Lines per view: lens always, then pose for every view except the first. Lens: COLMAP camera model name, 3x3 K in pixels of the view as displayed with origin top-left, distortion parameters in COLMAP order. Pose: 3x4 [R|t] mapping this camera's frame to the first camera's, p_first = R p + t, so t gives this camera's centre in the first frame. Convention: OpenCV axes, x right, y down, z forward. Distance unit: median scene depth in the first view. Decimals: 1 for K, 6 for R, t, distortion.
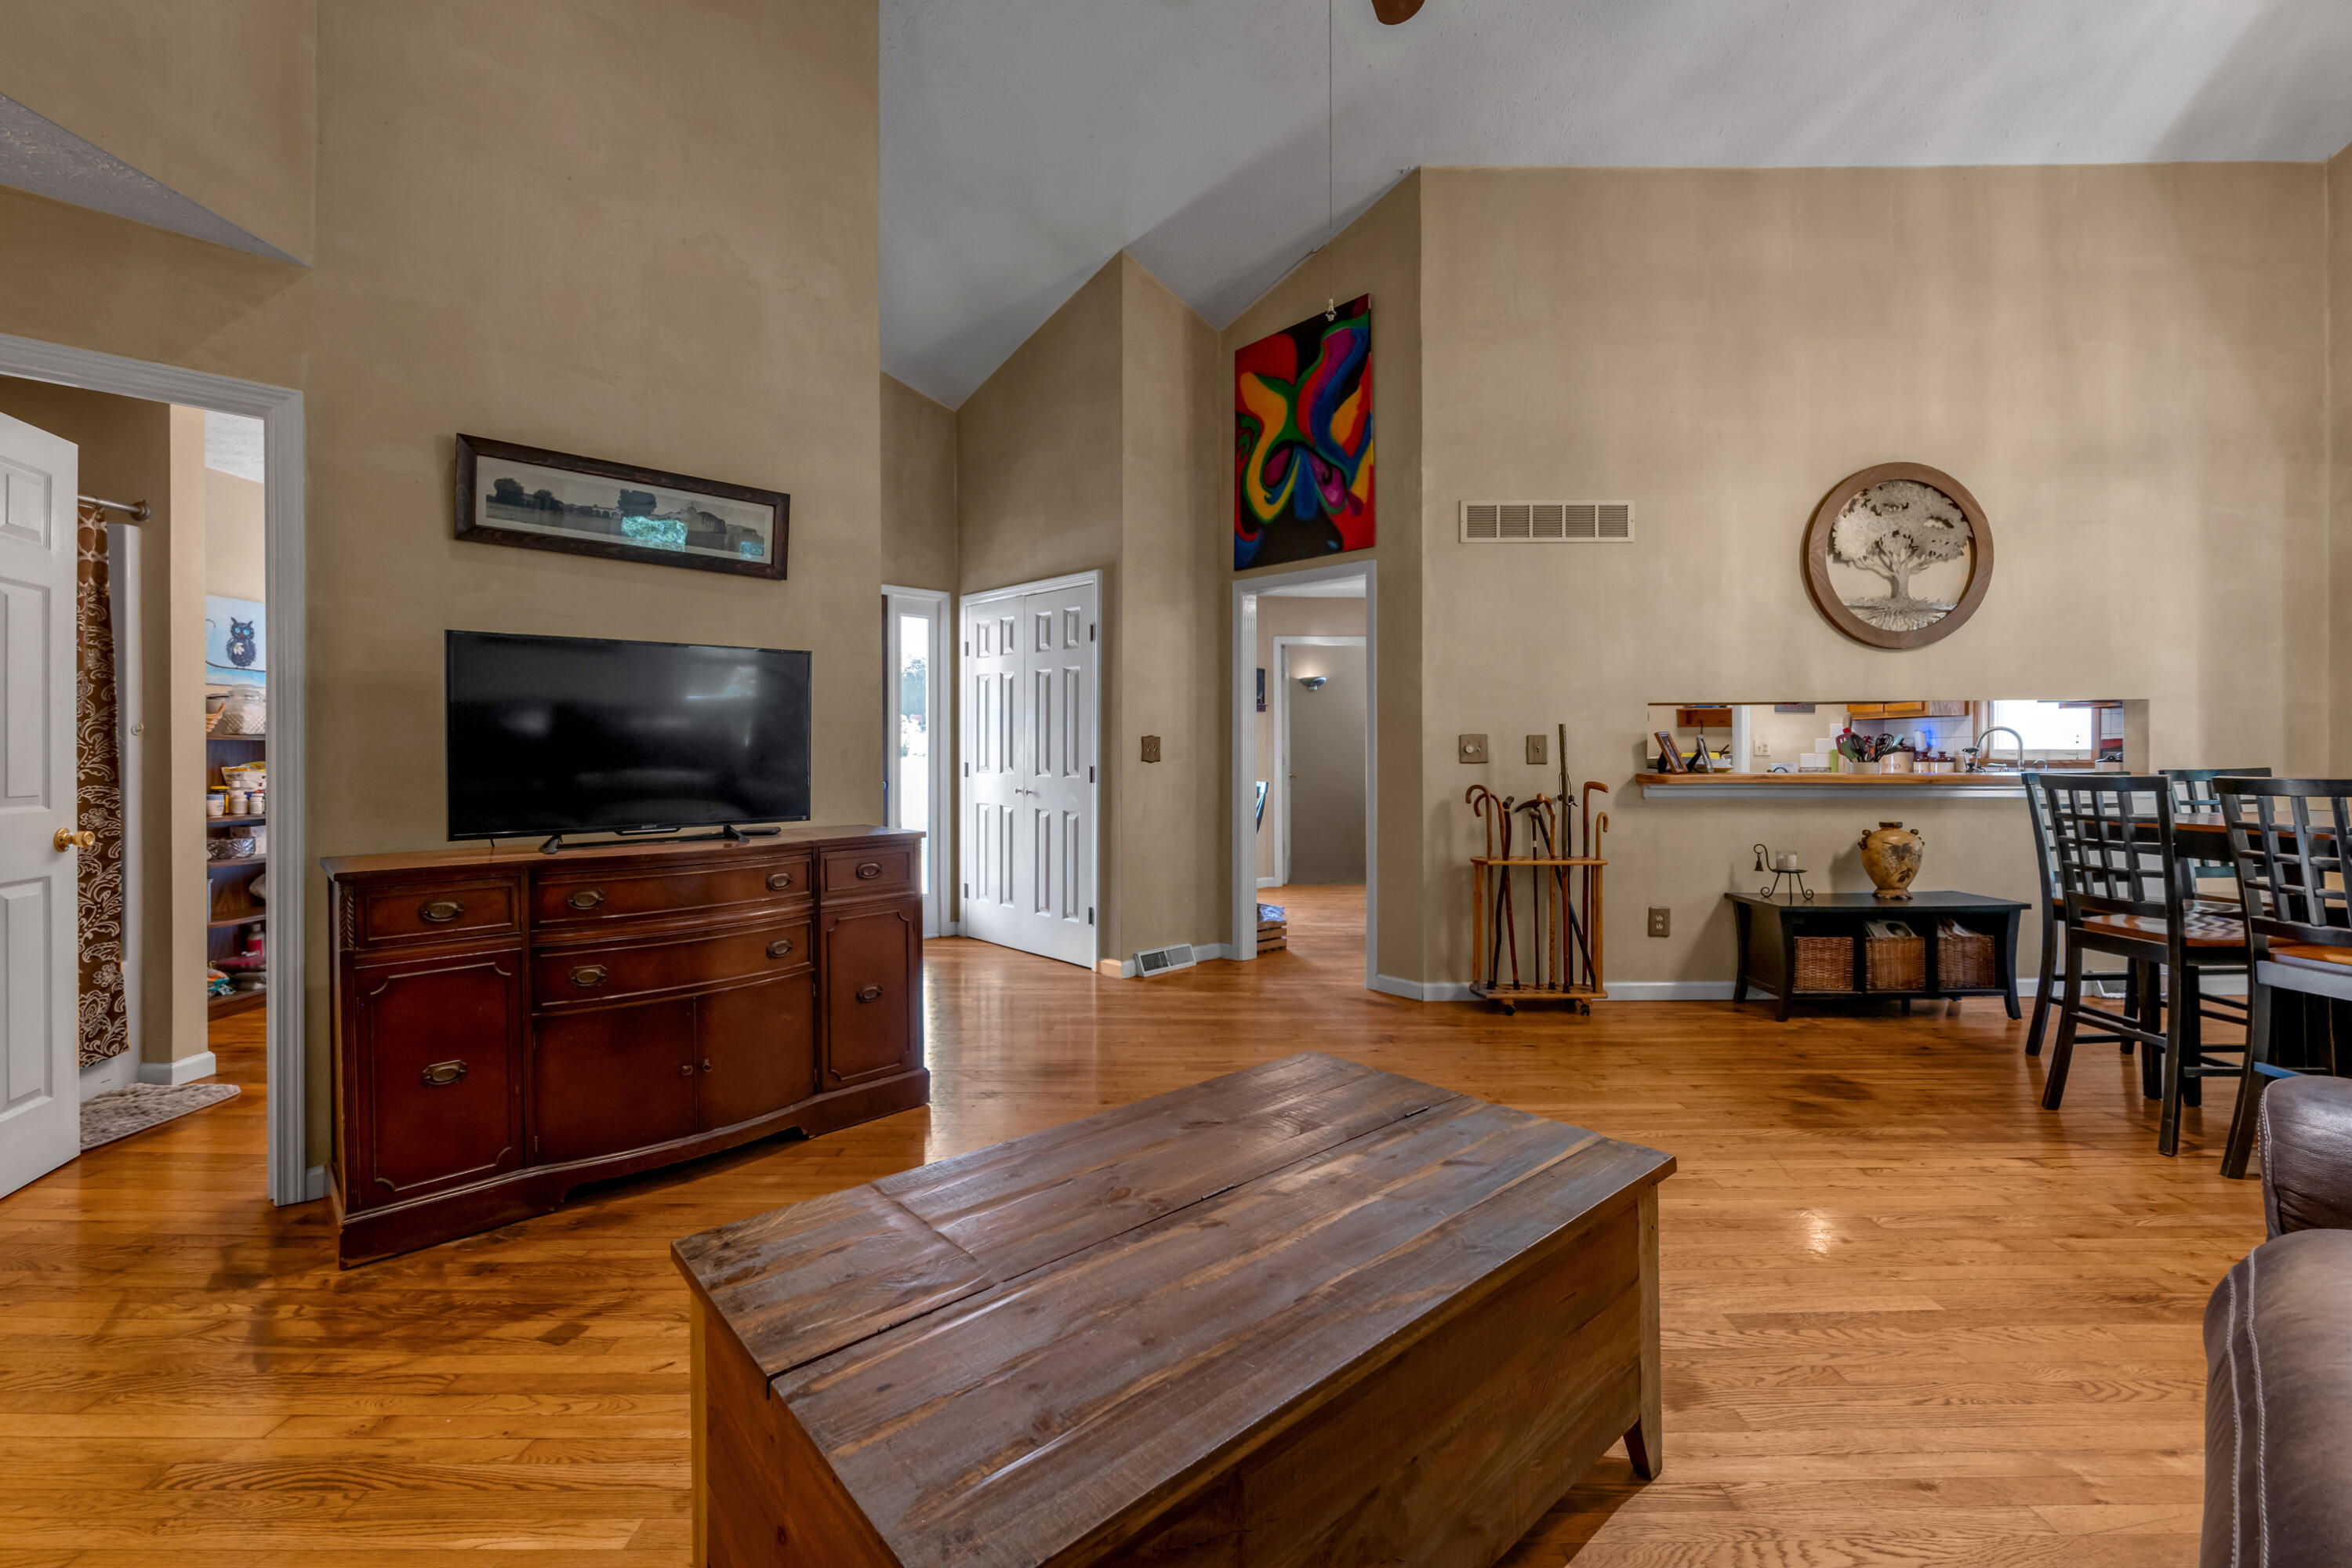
lens RADIAL K [[994.1, 0, 1184.4], [0, 994.1, 751.2], [0, 0, 1]] dist [-0.004070, -0.000469]
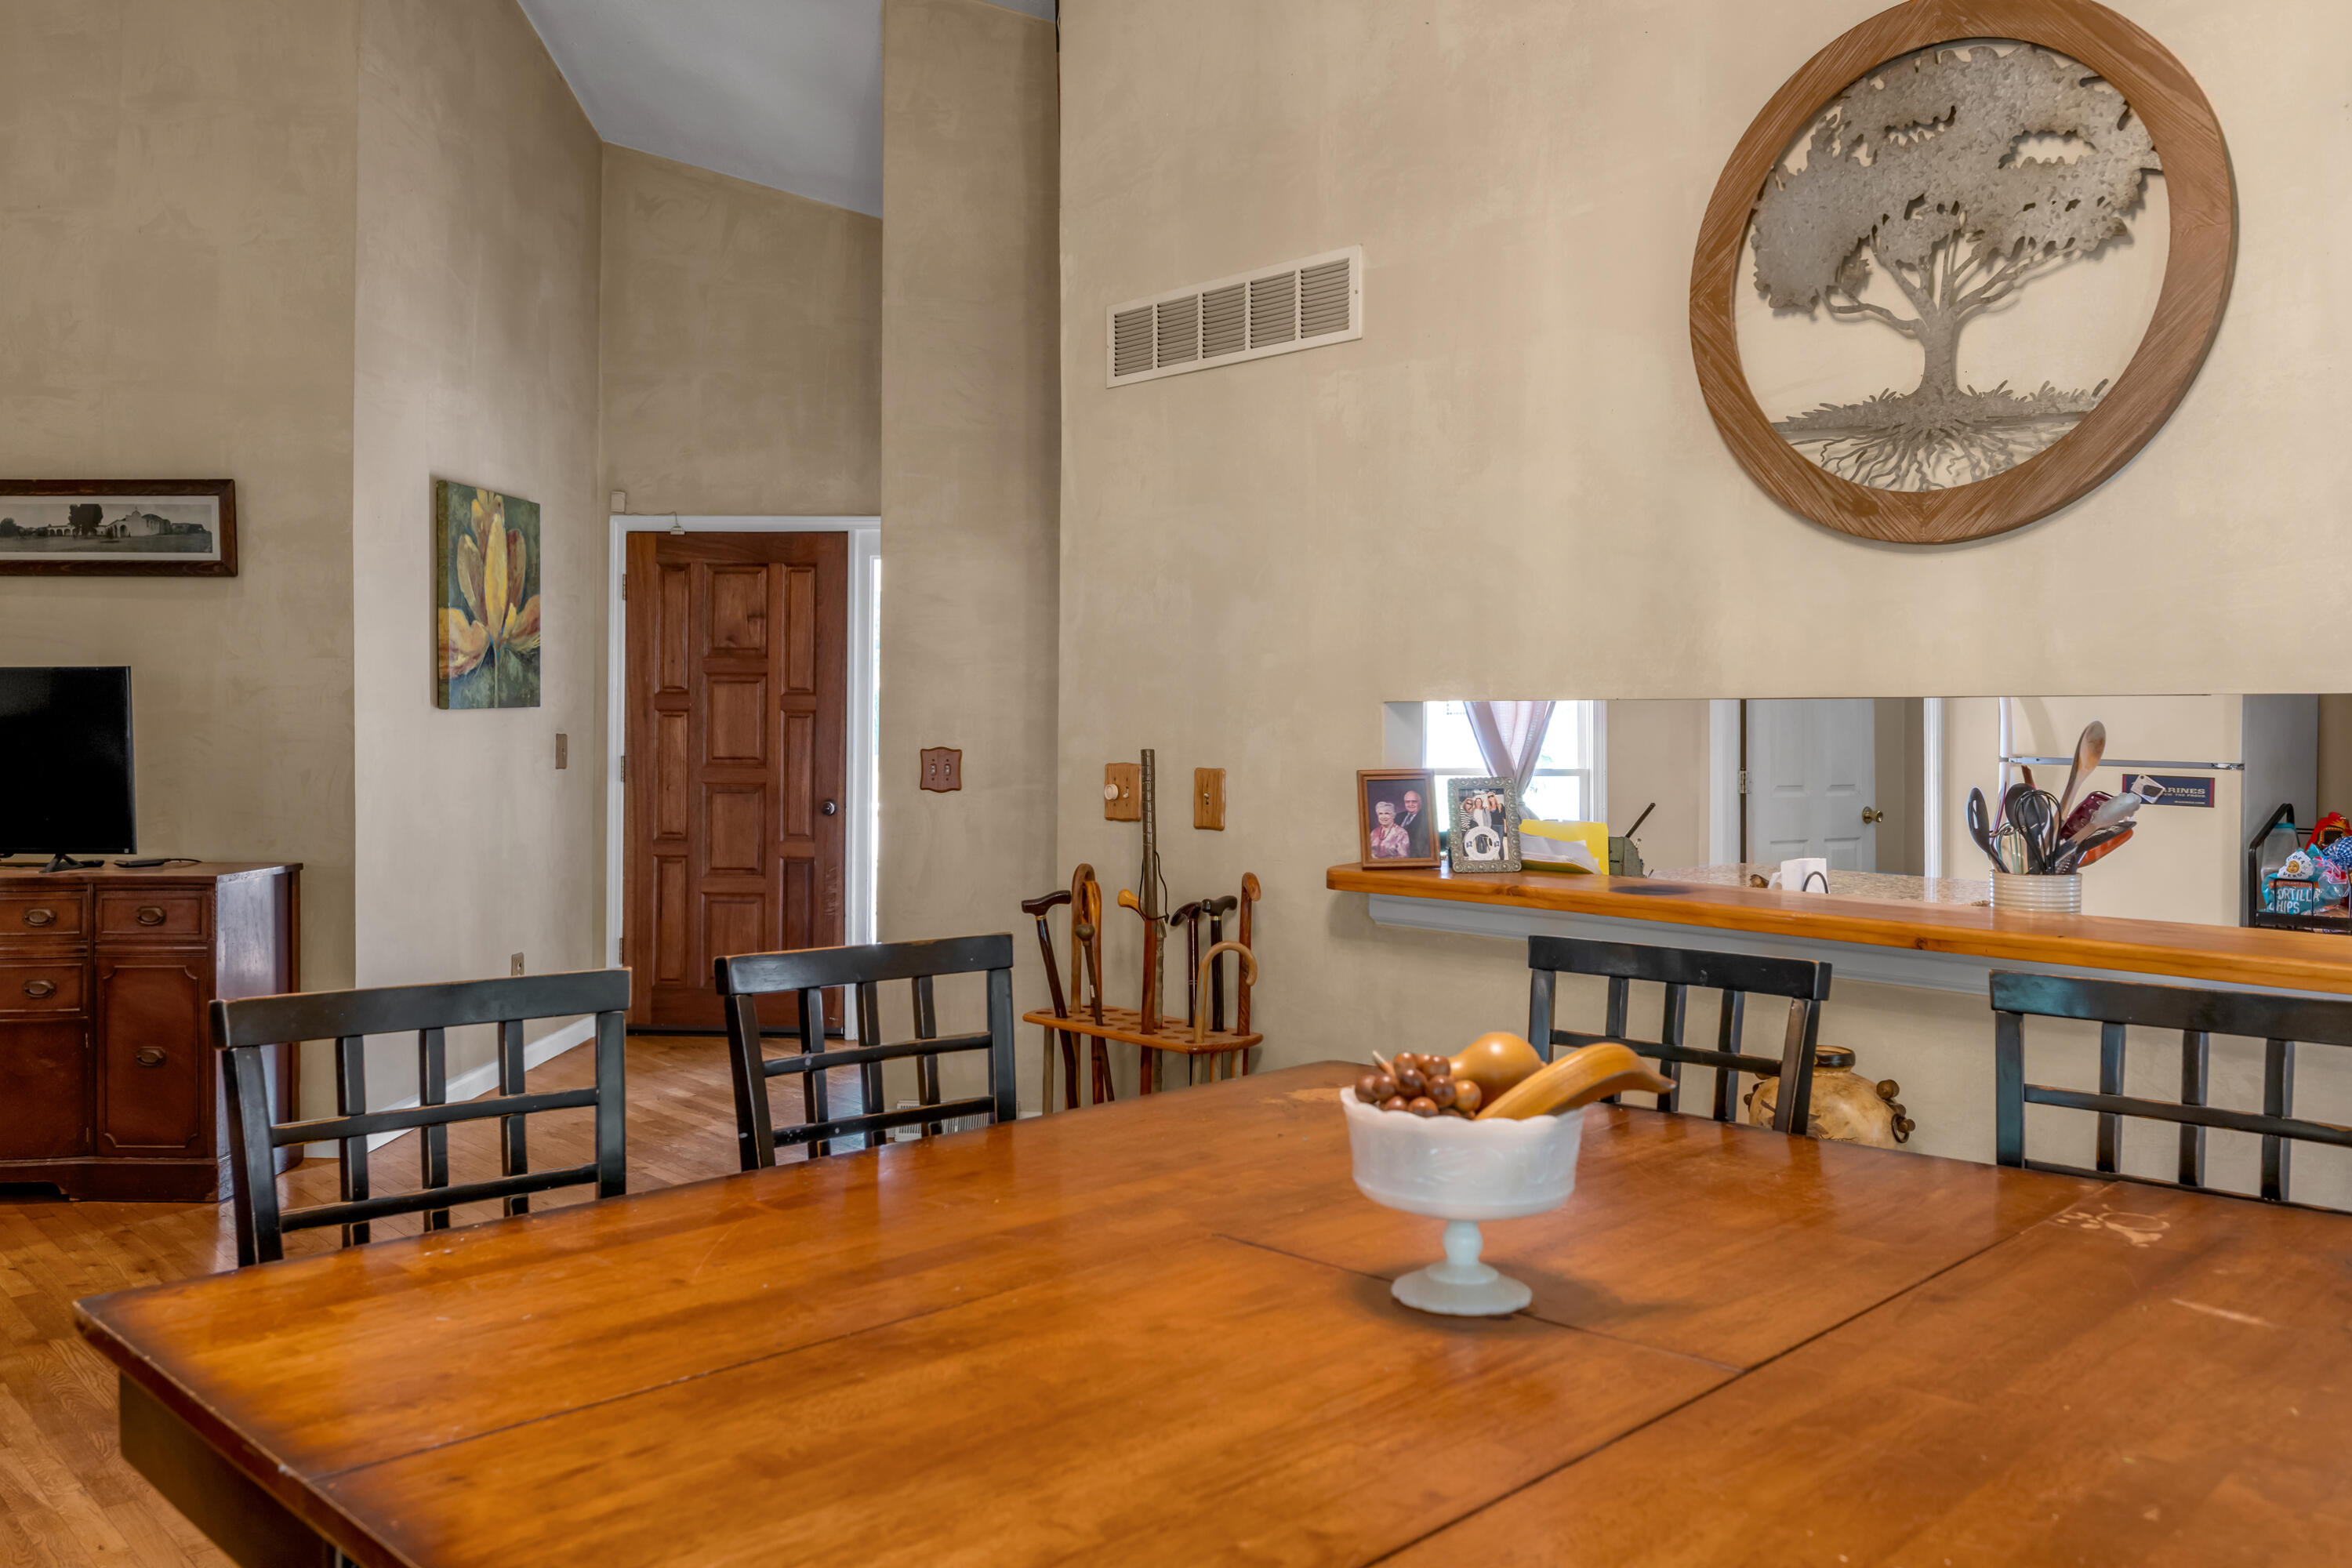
lens RADIAL K [[1874.6, 0, 1217.6], [0, 1874.6, 685.5], [0, 0, 1]] dist [-0.015206, -0.001489]
pose [[0.674921, -0.003993, -0.737879, 1.514860], [-0.004497, 0.999945, -0.009525, -0.070611], [0.737876, 0.009747, 0.674866, 0.578128]]
